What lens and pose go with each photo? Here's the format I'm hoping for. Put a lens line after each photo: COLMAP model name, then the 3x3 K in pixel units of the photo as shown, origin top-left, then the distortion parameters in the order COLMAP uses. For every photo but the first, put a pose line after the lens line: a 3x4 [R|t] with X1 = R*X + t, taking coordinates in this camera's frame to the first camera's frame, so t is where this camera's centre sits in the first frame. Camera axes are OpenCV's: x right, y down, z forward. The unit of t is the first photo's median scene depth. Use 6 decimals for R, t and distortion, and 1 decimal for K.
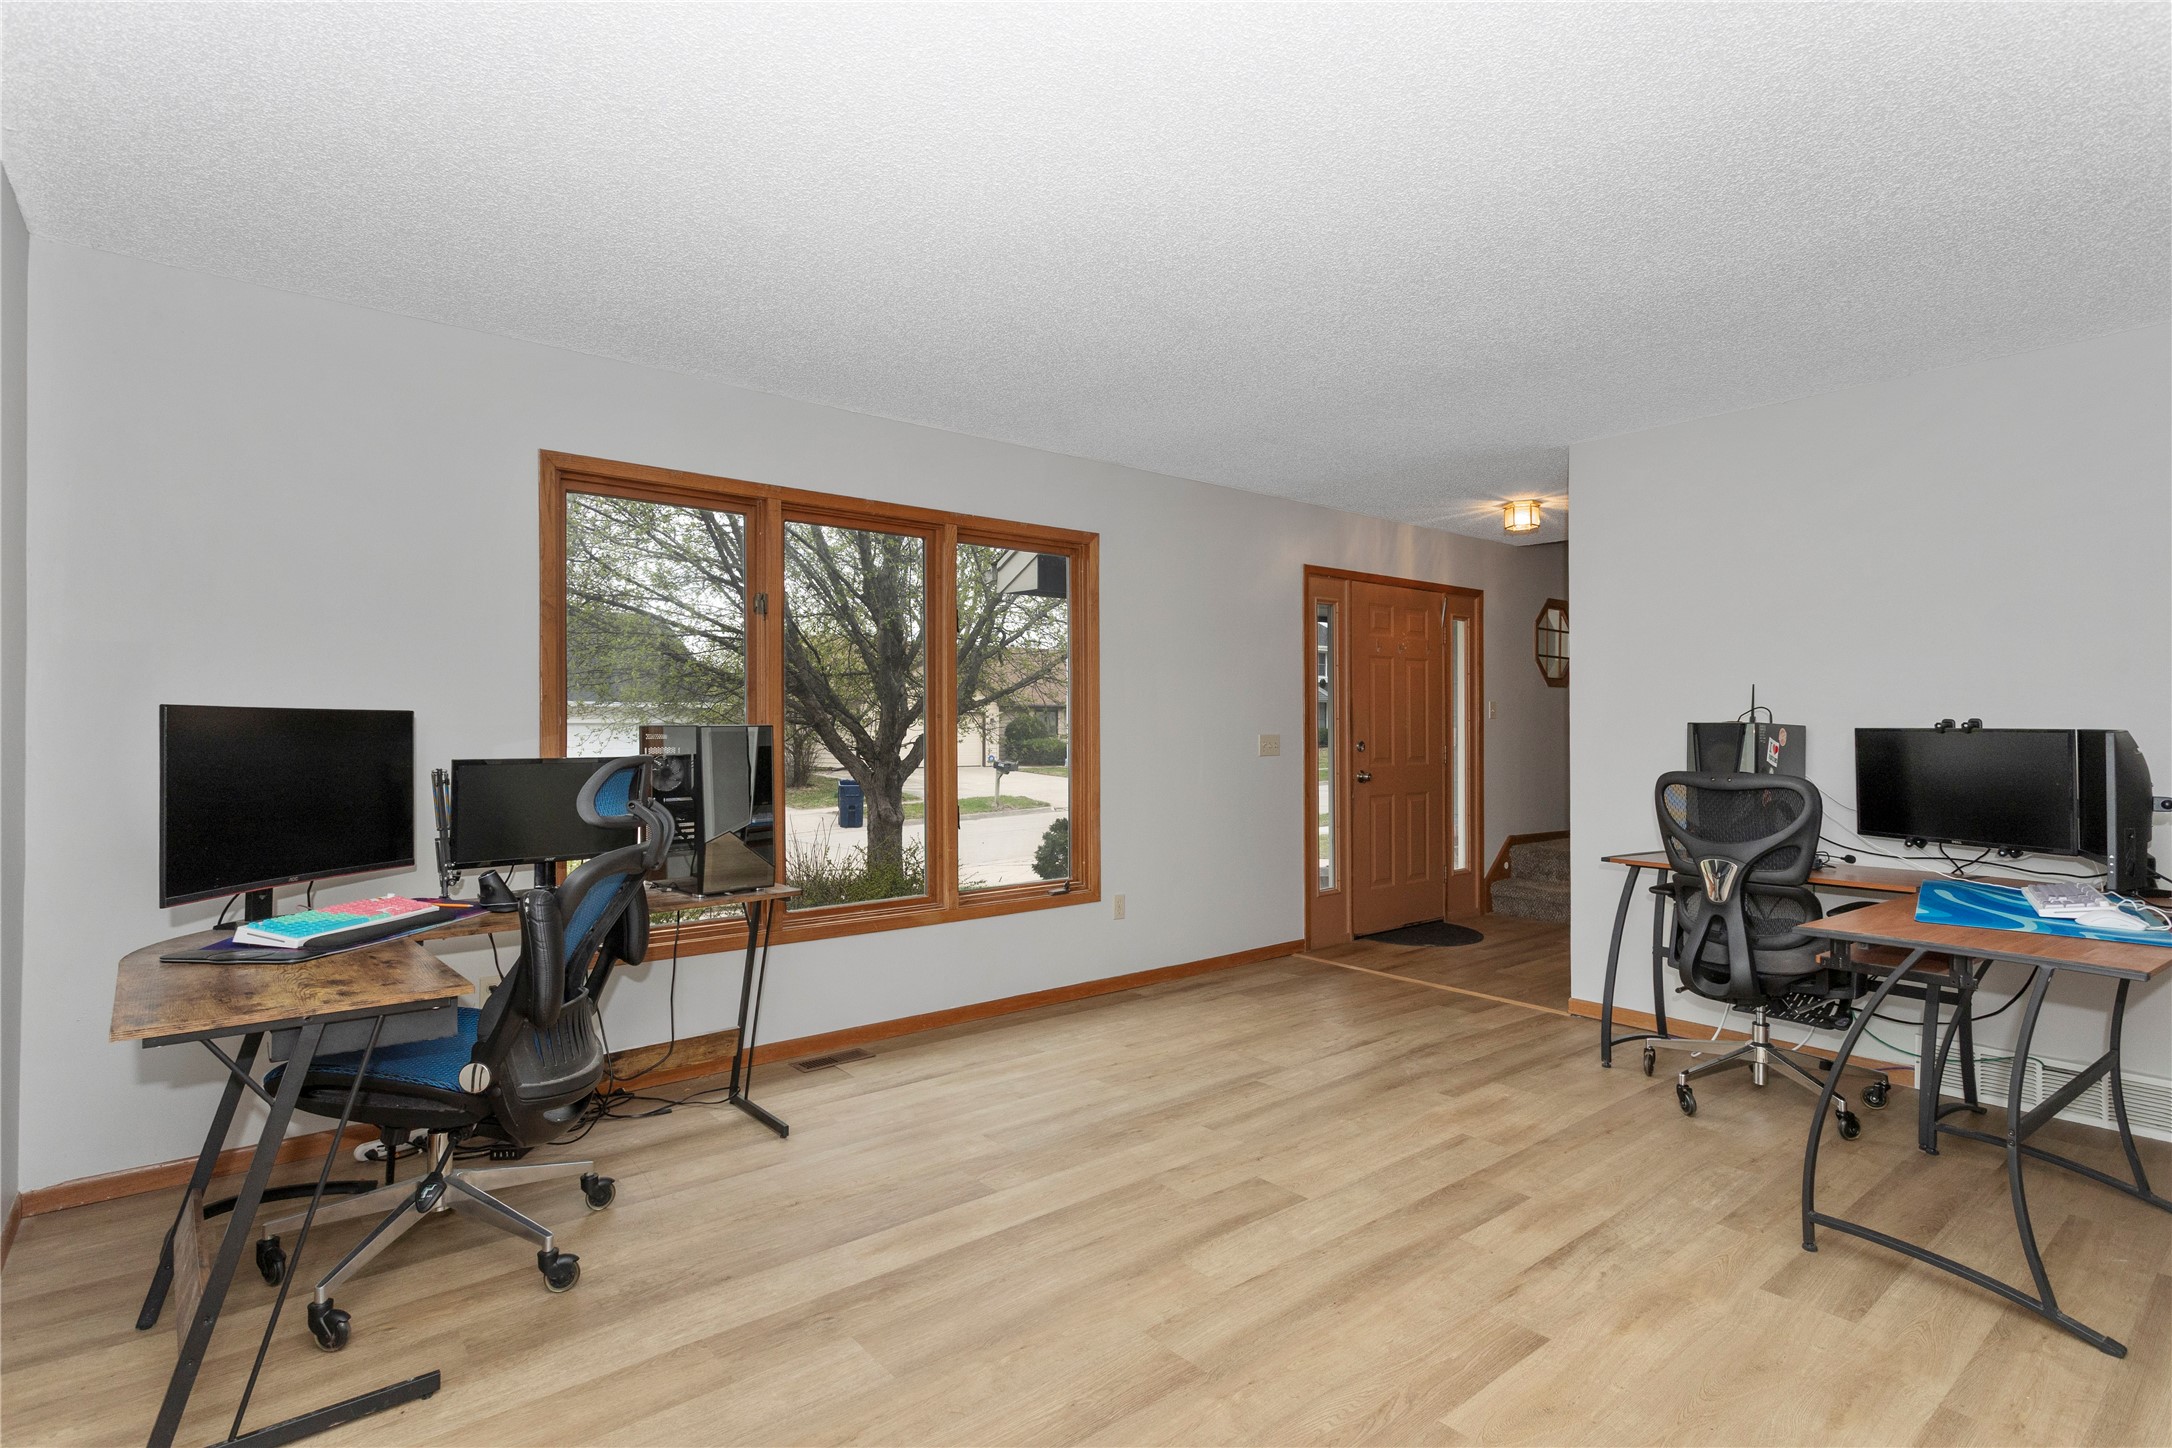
lens RADIAL K [[1047.7, 0, 1085.4], [0, 1047.7, 725.2], [0, 0, 1]] dist [0.010968, -0.000577]
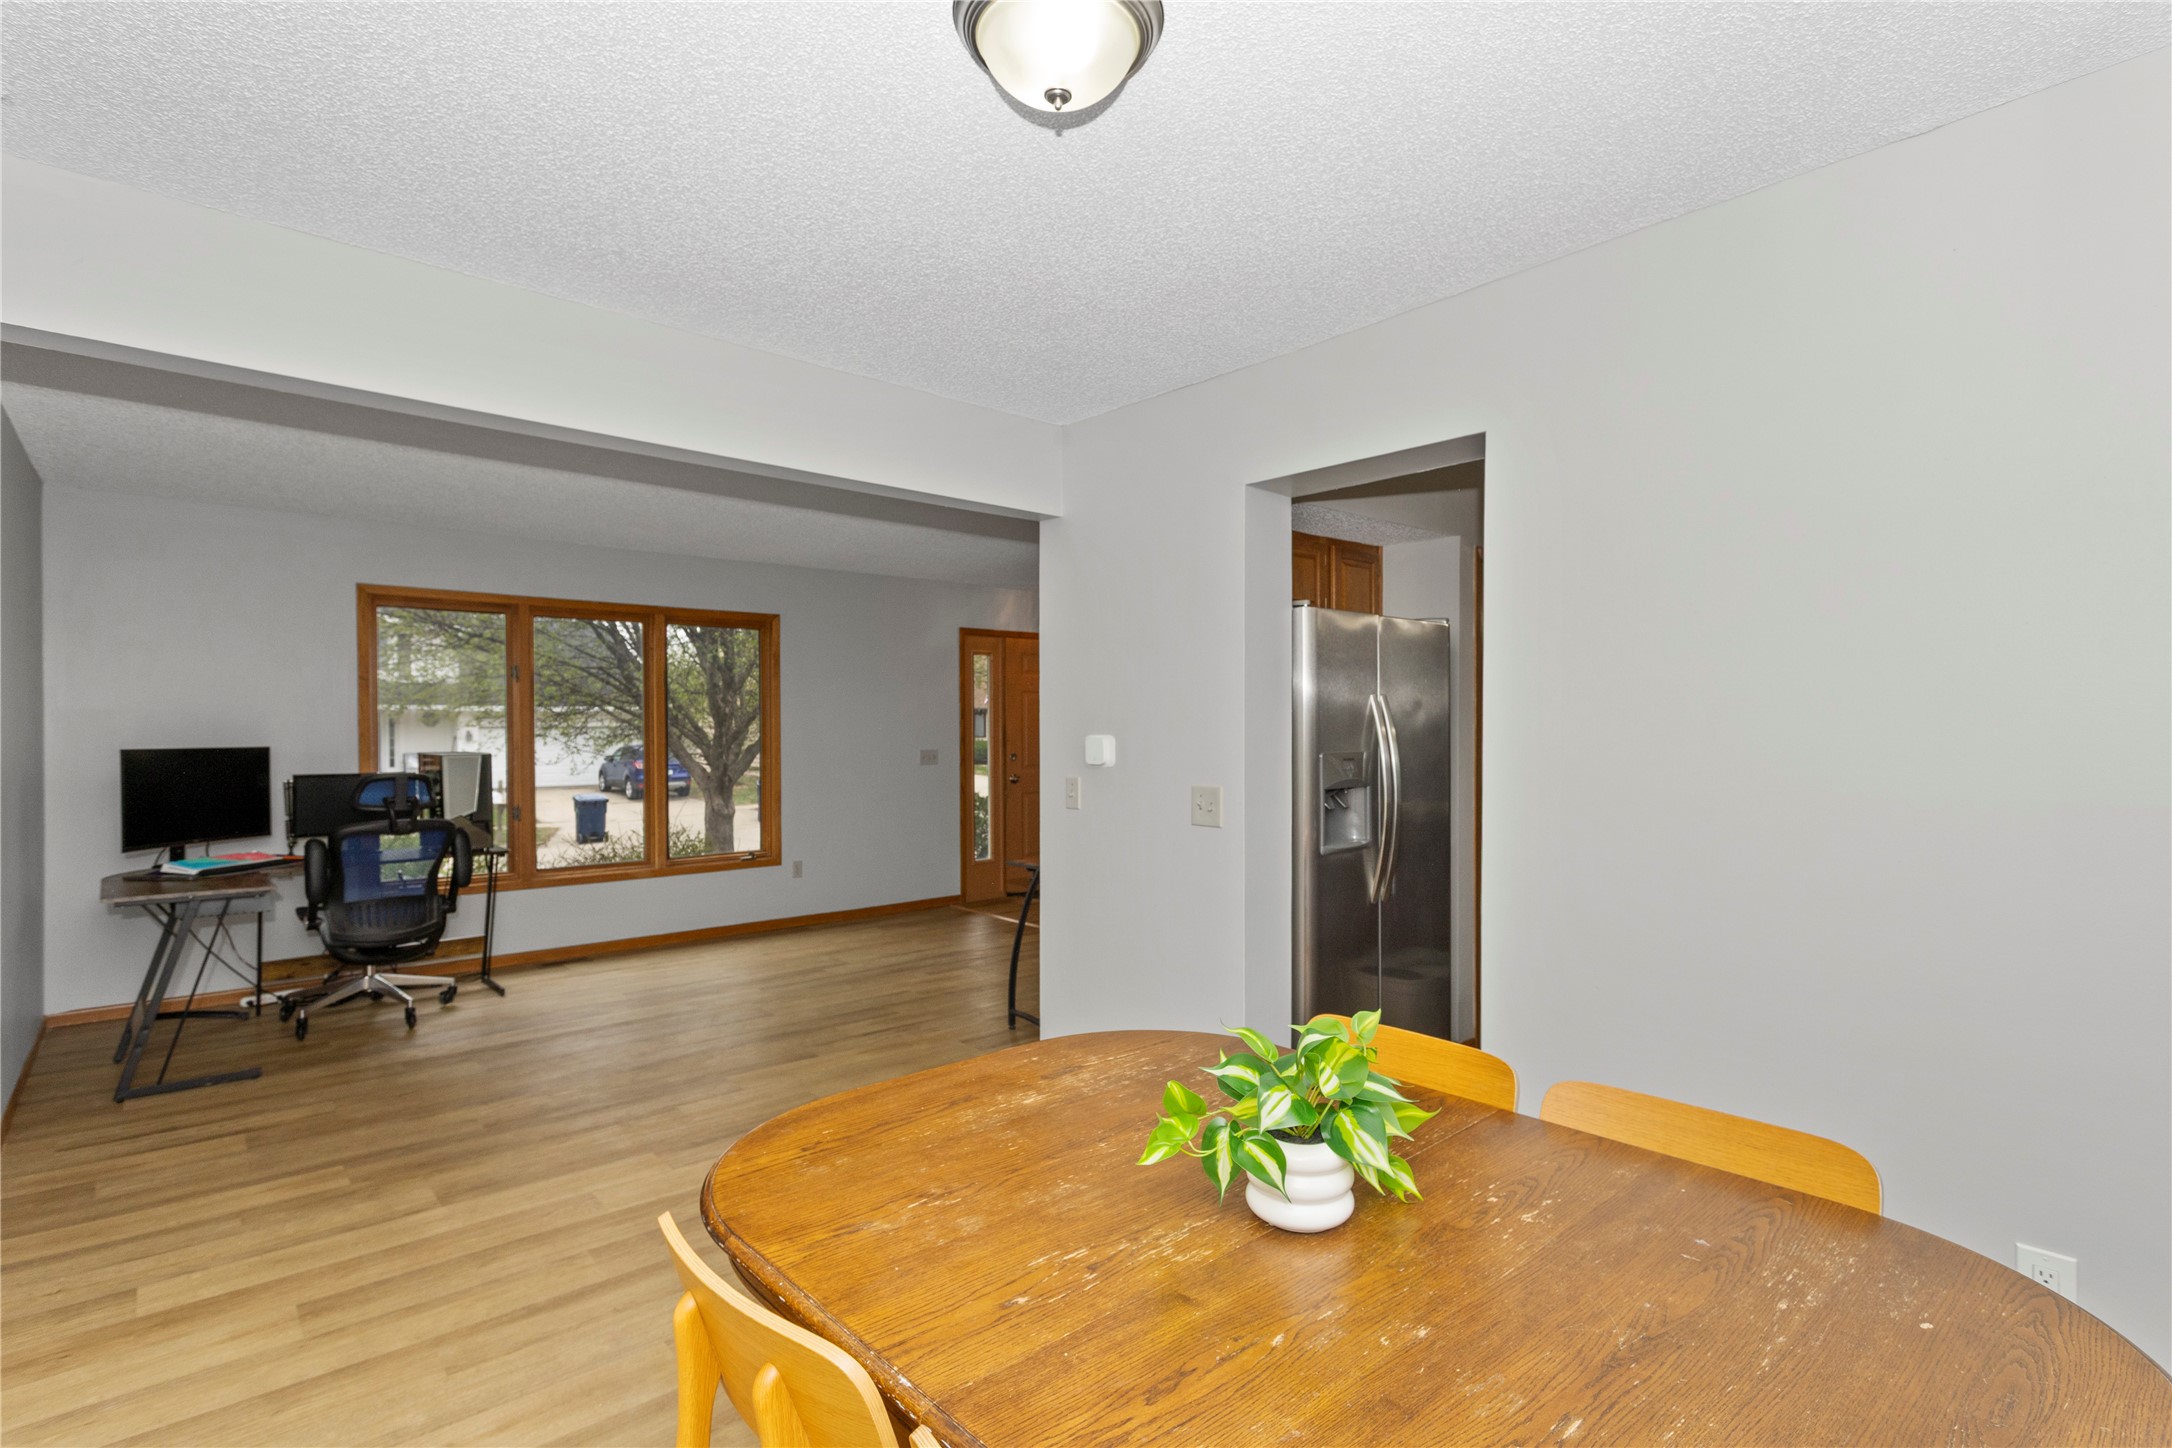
lens RADIAL K [[1047.7, 0, 1094.7], [0, 1047.7, 737.0], [0, 0, 1]] dist [0.010968, -0.000577]
pose [[0.999661, -0.003325, 0.025842, 0.626255], [0.002979, 0.999906, 0.013410, -0.045686], [-0.025884, -0.013328, 0.999576, -0.716240]]
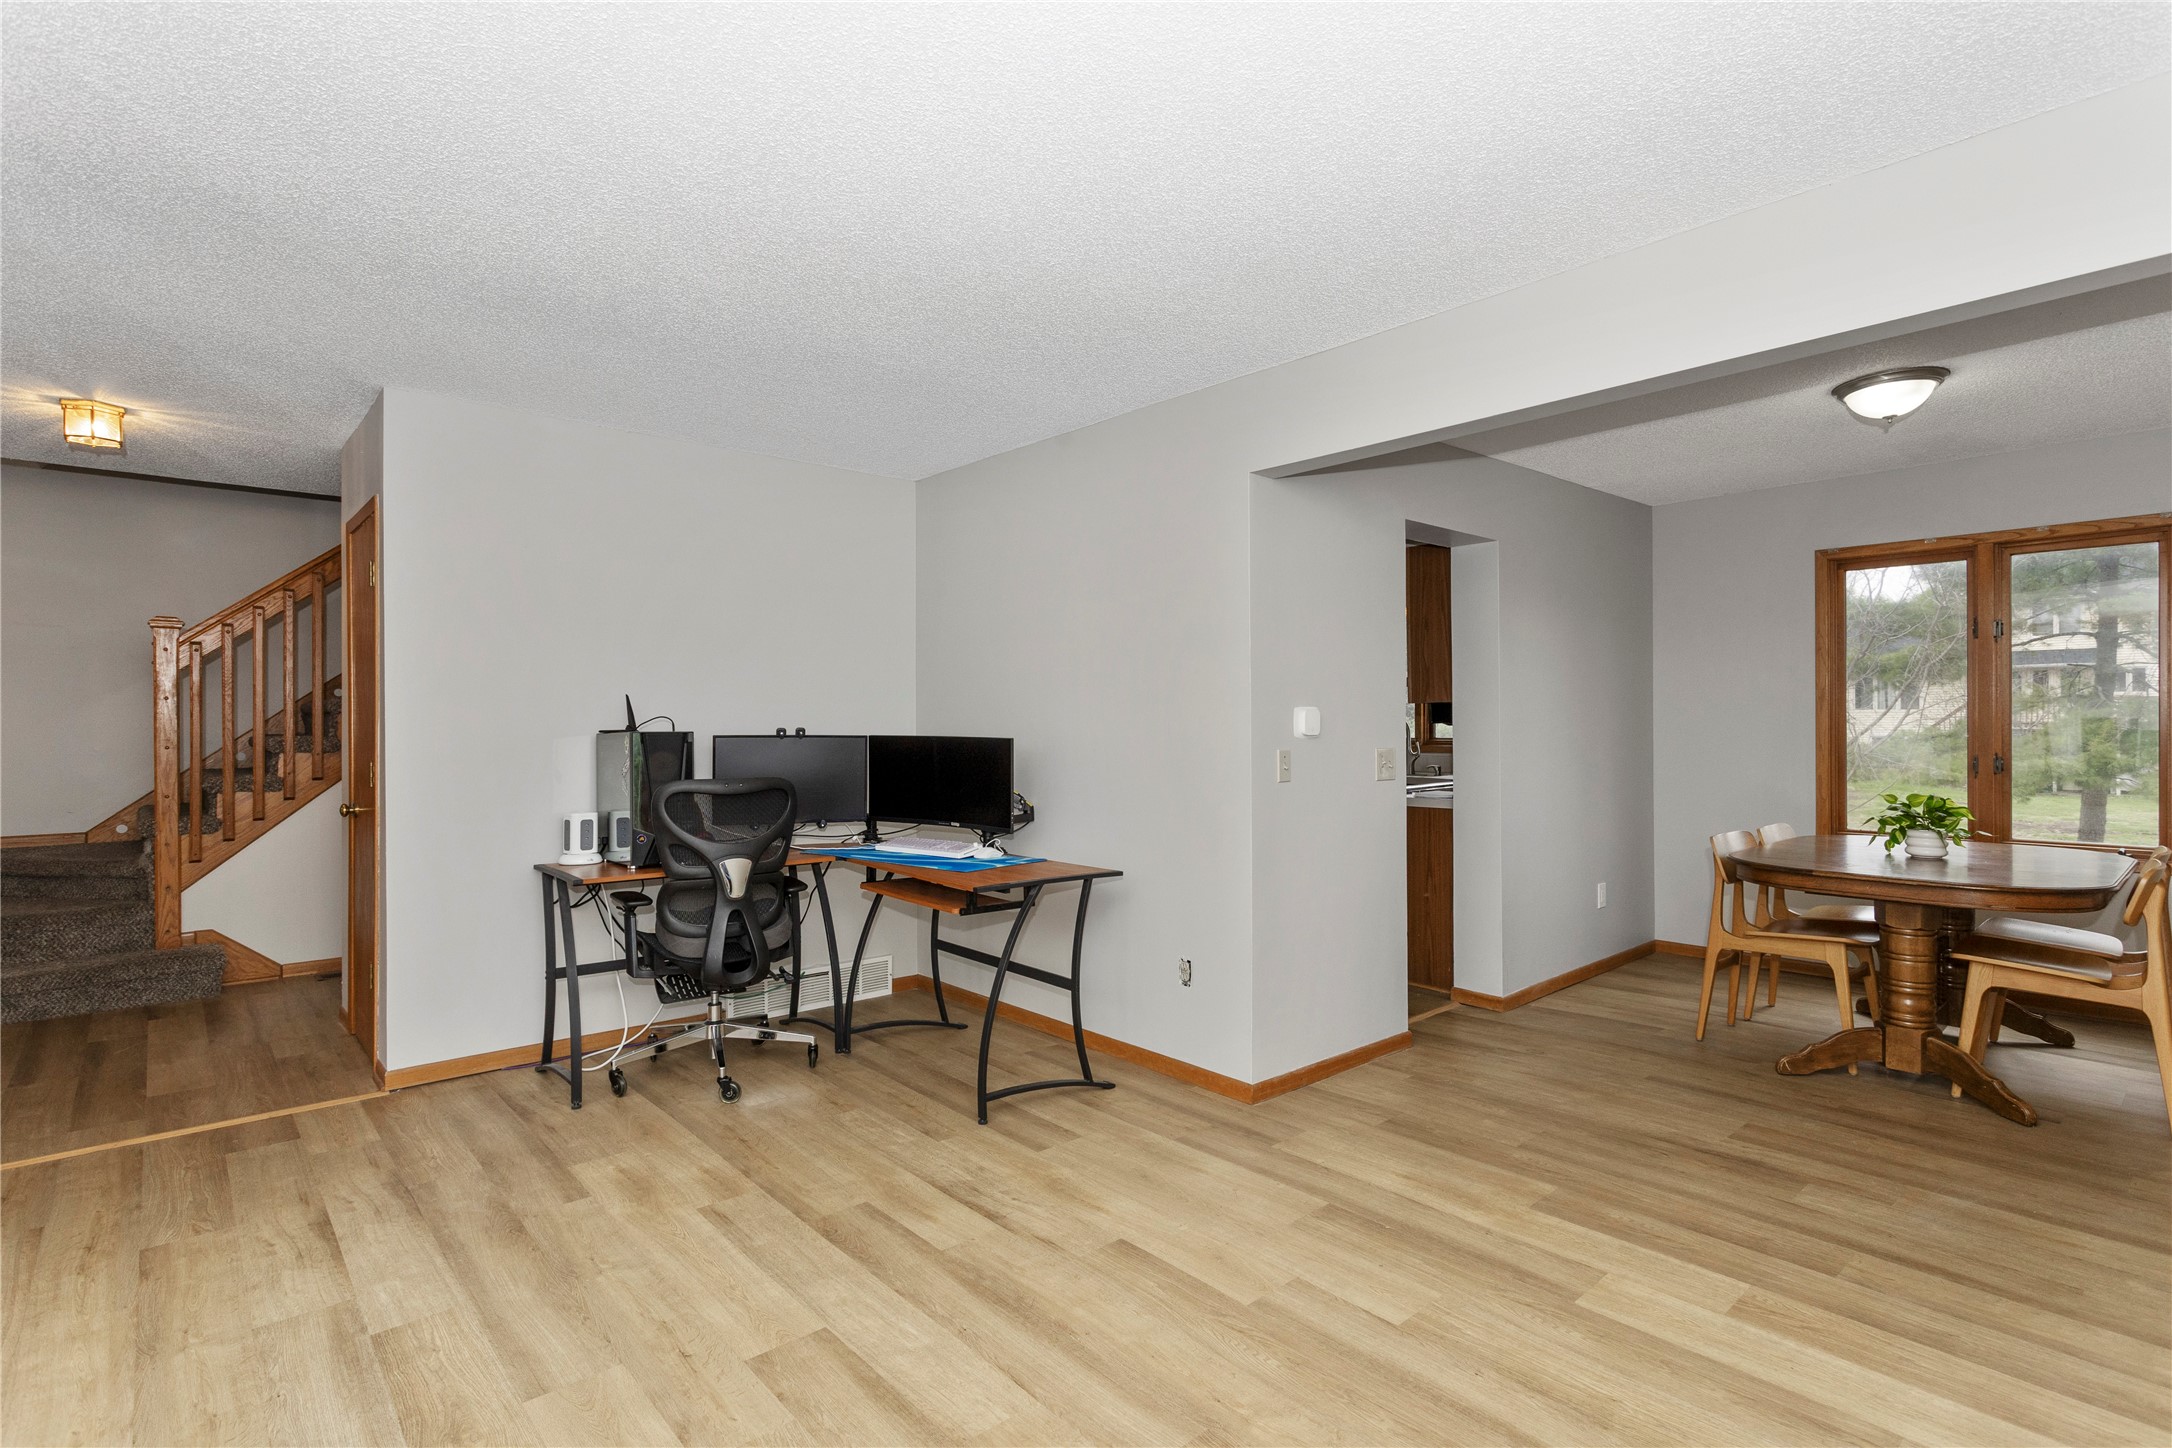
lens RADIAL K [[1047.7, 0, 1076.9], [0, 1047.7, 725.1], [0, 0, 1]] dist [0.010968, -0.000577]
pose [[-0.017698, 0.000074, 0.999843, -0.522681], [-0.002151, 0.999998, -0.000112, -0.010491], [-0.999841, -0.002153, -0.017697, 0.717219]]
